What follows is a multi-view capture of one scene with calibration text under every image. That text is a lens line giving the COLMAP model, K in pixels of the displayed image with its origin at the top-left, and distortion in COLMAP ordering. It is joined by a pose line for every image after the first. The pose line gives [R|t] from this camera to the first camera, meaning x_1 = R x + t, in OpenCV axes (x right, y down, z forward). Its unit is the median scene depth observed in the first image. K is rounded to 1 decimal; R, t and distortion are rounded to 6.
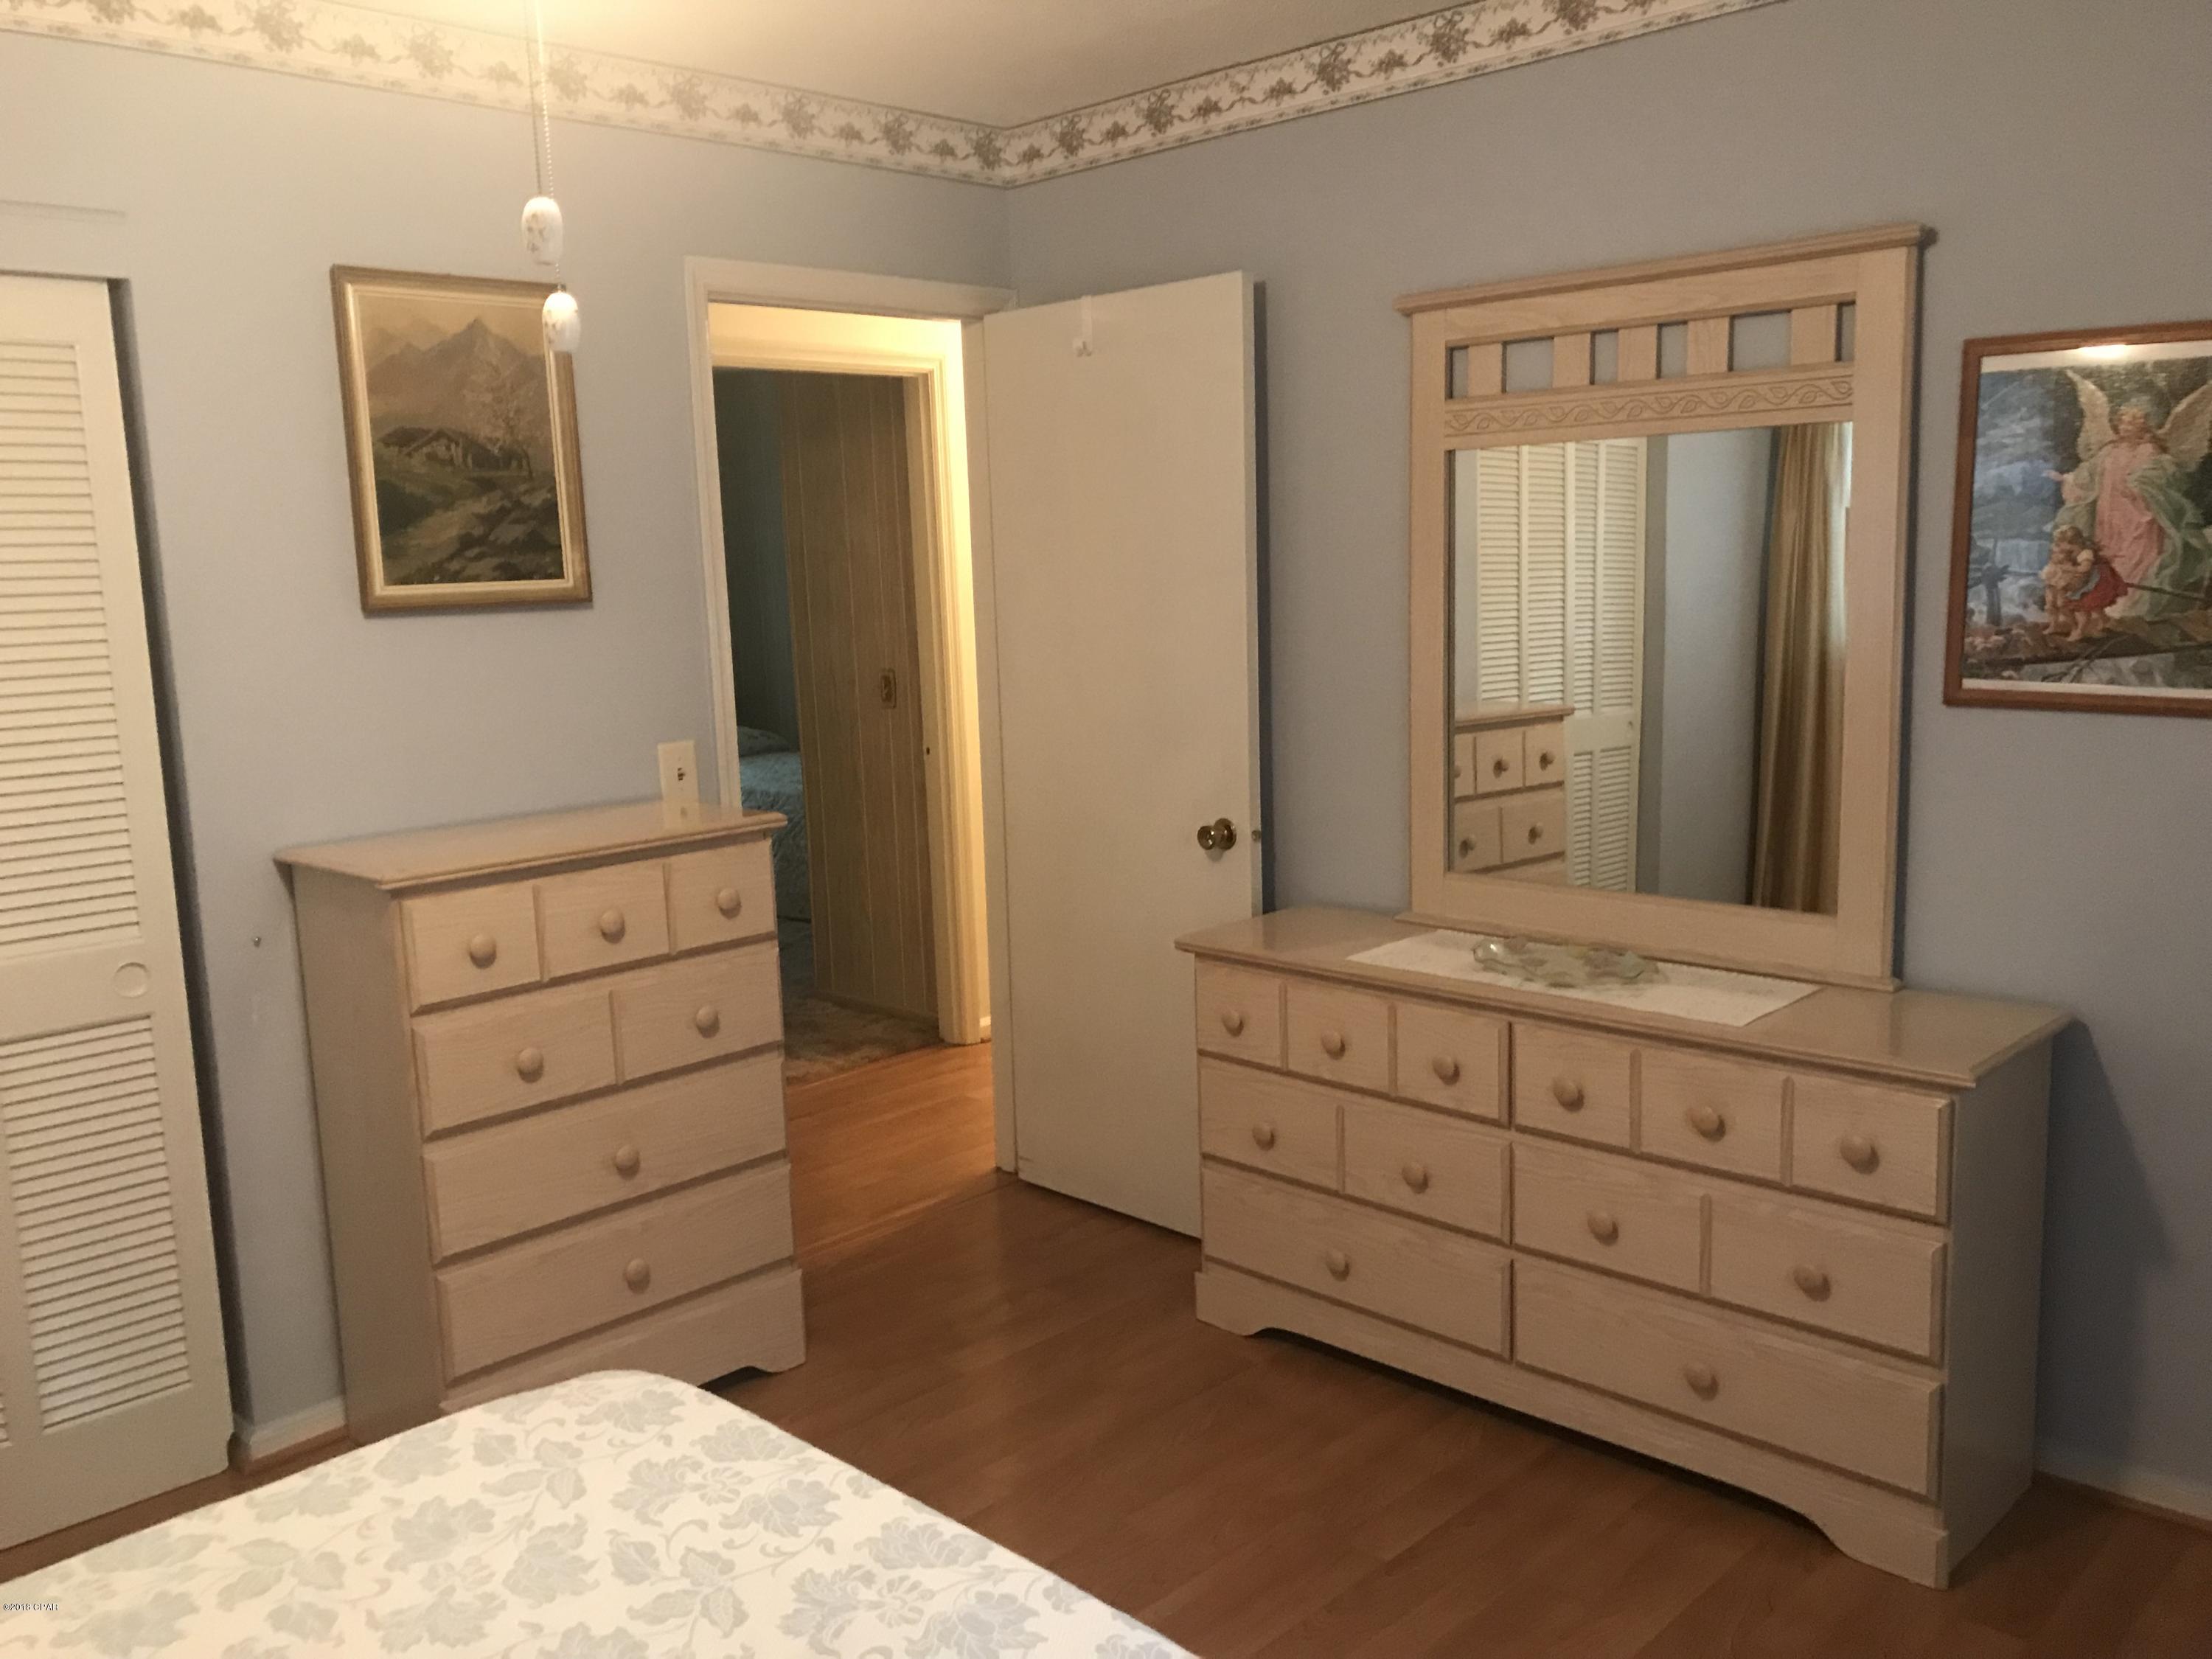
lens RADIAL K [[1805.0, 0, 1098.1], [0, 1805.0, 840.8], [0, 0, 1]] dist [0.049424, -0.071220]
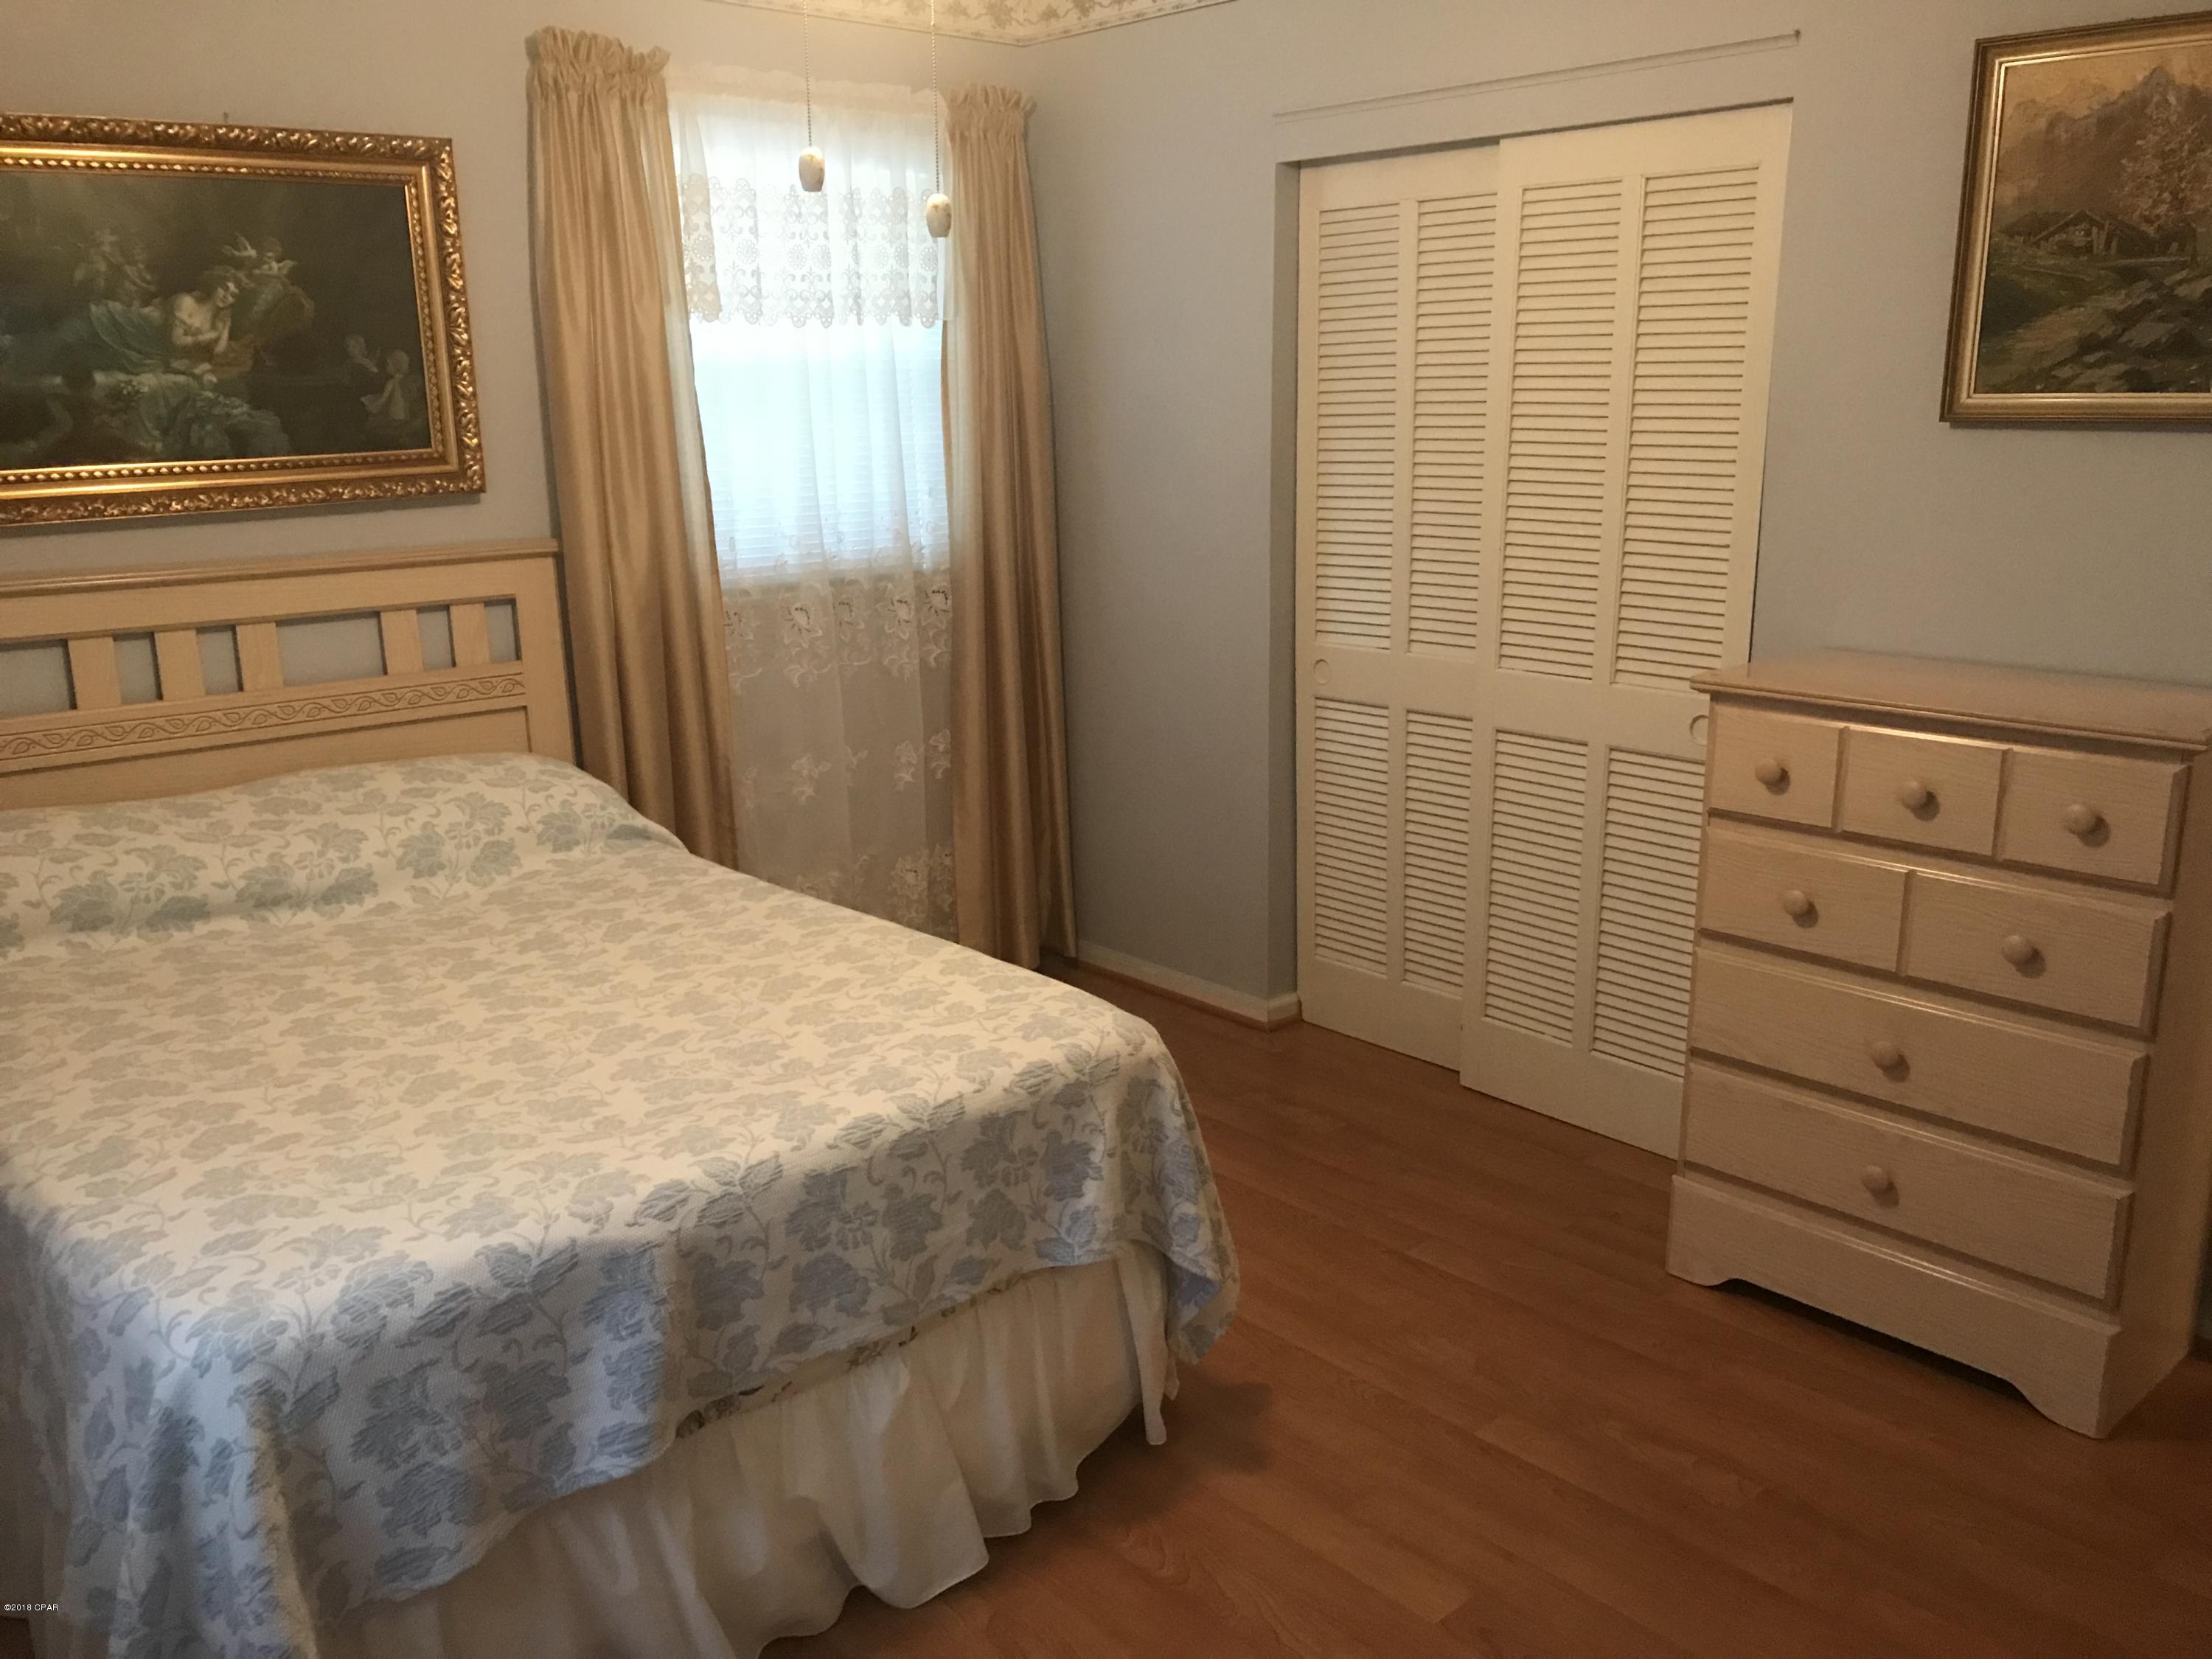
lens RADIAL K [[1841.0, 0, 1106.0], [0, 1841.0, 829.5], [0, 0, 1]] dist [0.022040, -0.001926]
pose [[-0.037873, 0.273548, -0.961113, 0.581469], [-0.154264, 0.948672, 0.276086, -0.118872], [0.987304, 0.158721, 0.006269, 0.578558]]
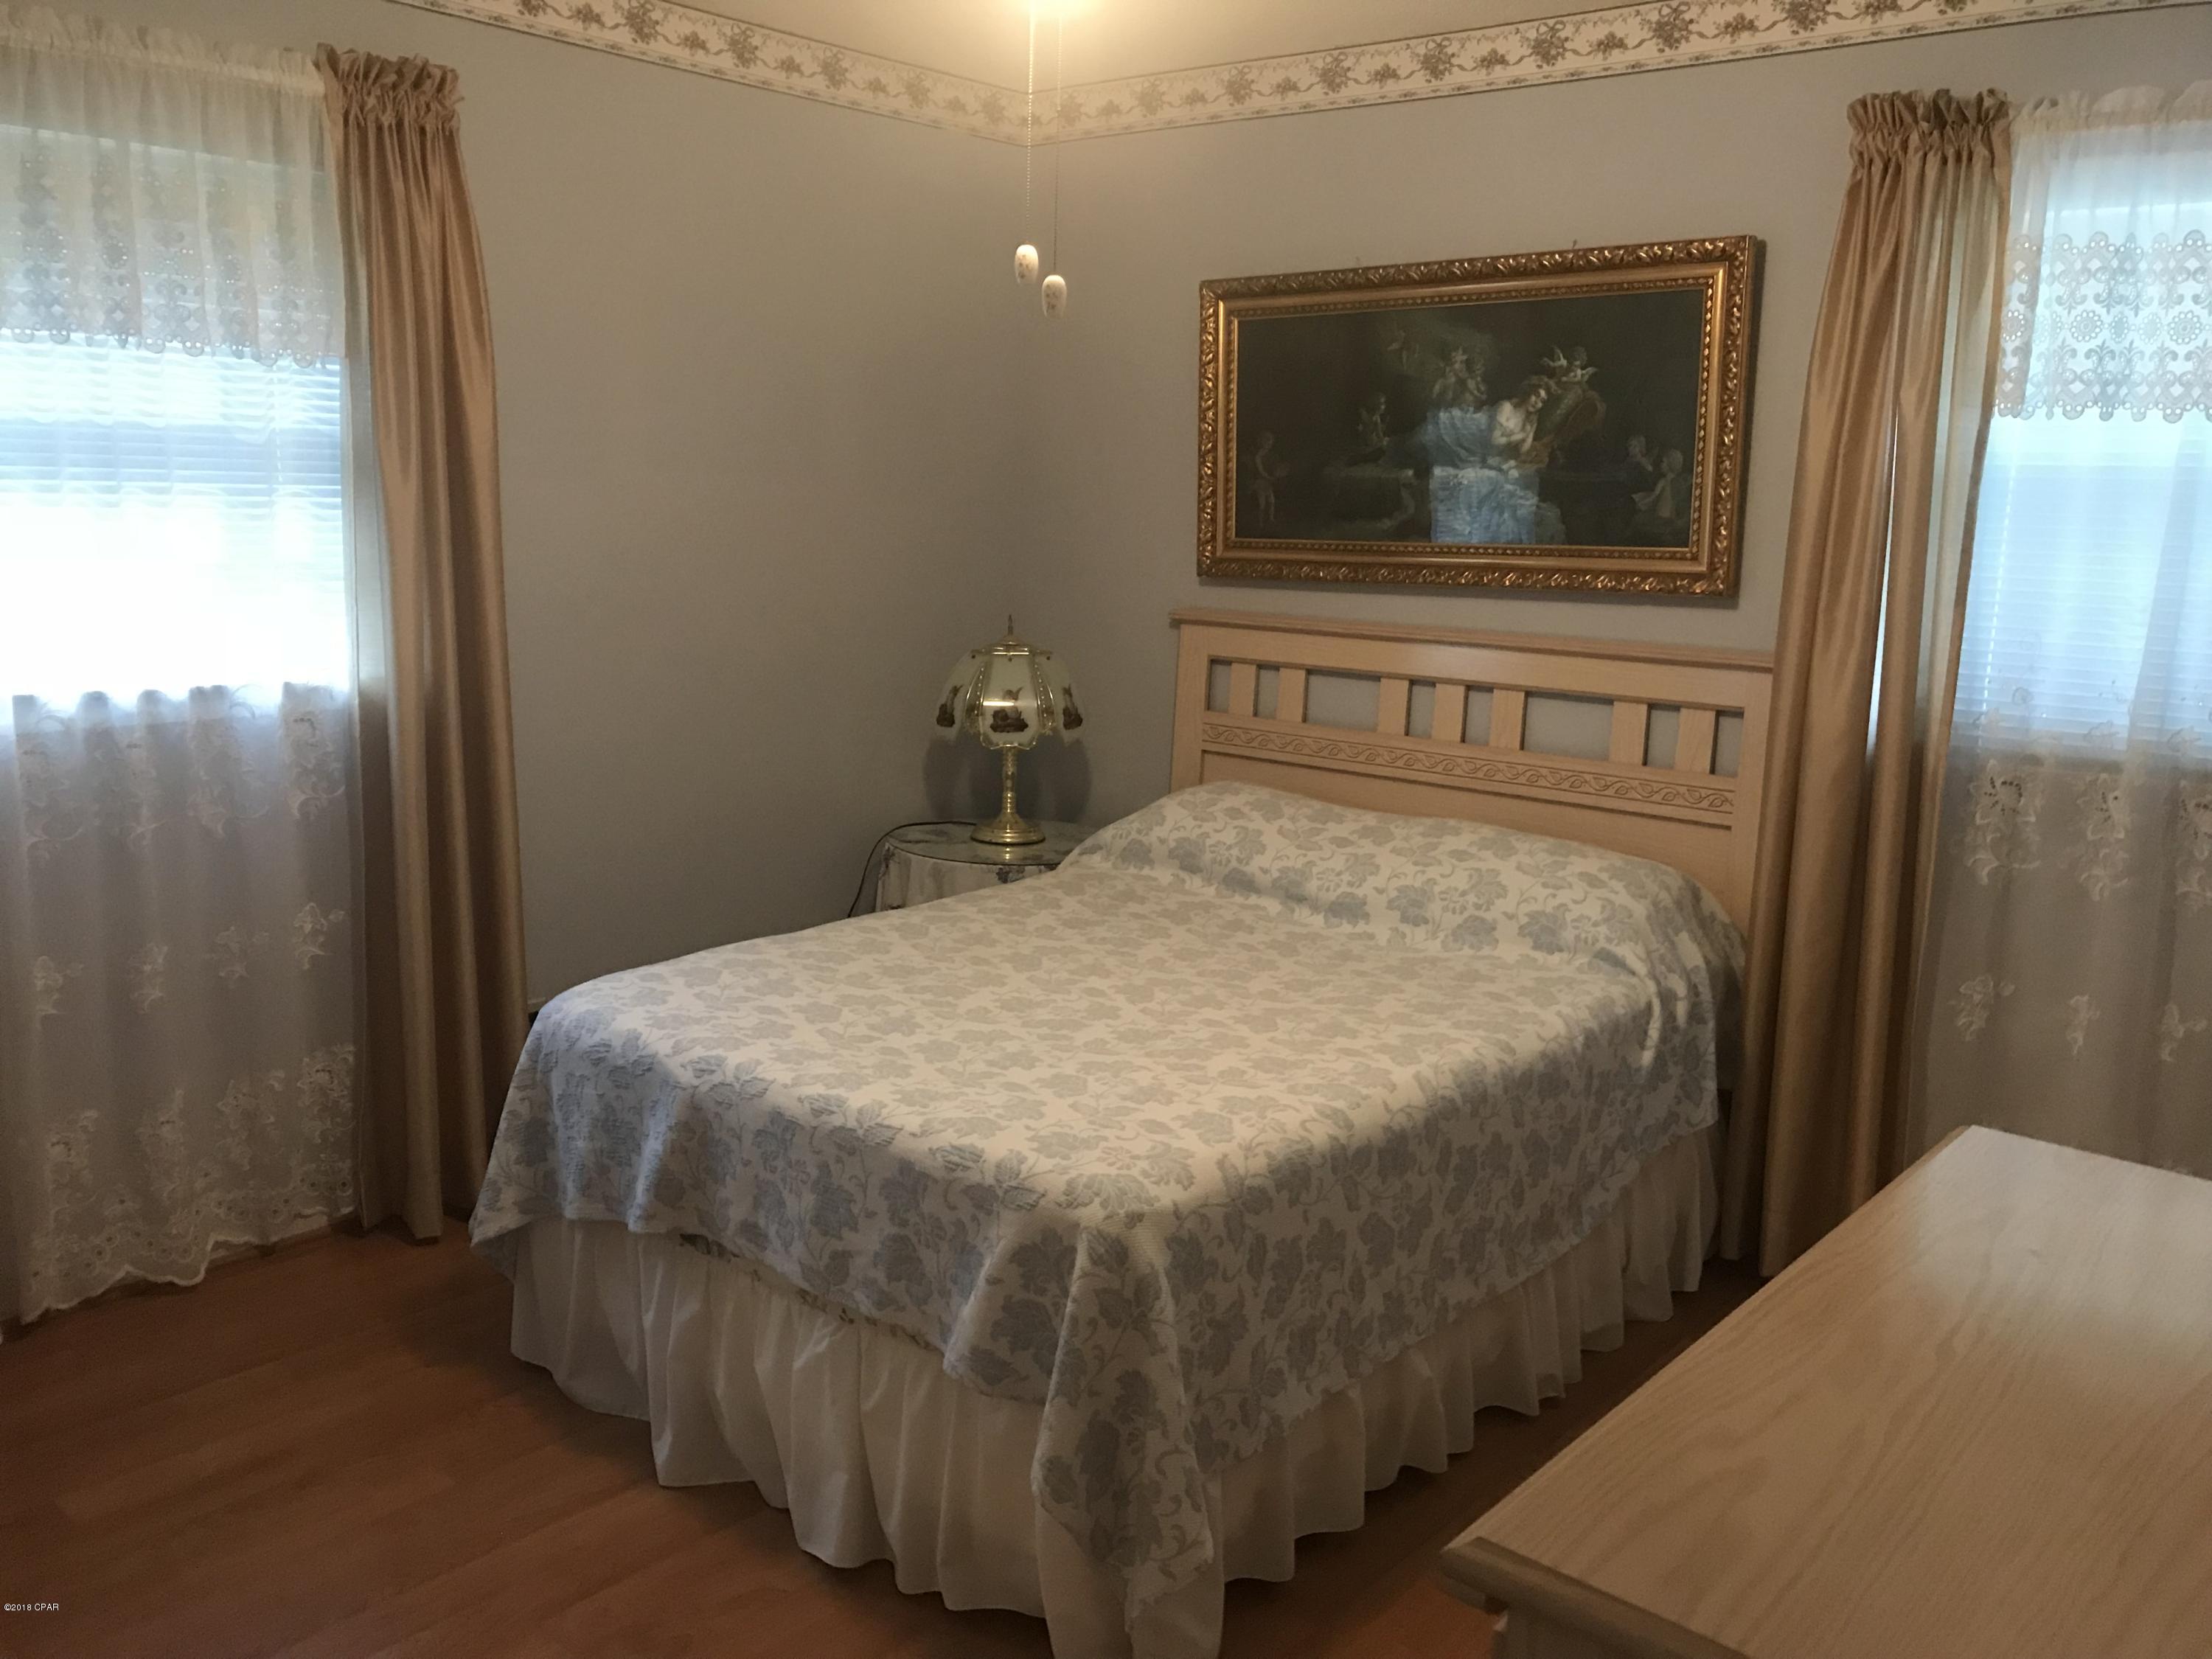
lens RADIAL K [[1805.0, 0, 1098.1], [0, 1805.0, 840.8], [0, 0, 1]] dist [0.049424, -0.071220]
pose [[-0.995788, 0.020789, -0.089298, -0.094746], [-0.012348, 0.934674, 0.355292, -0.184384], [0.090851, 0.354898, -0.930480, 1.192037]]
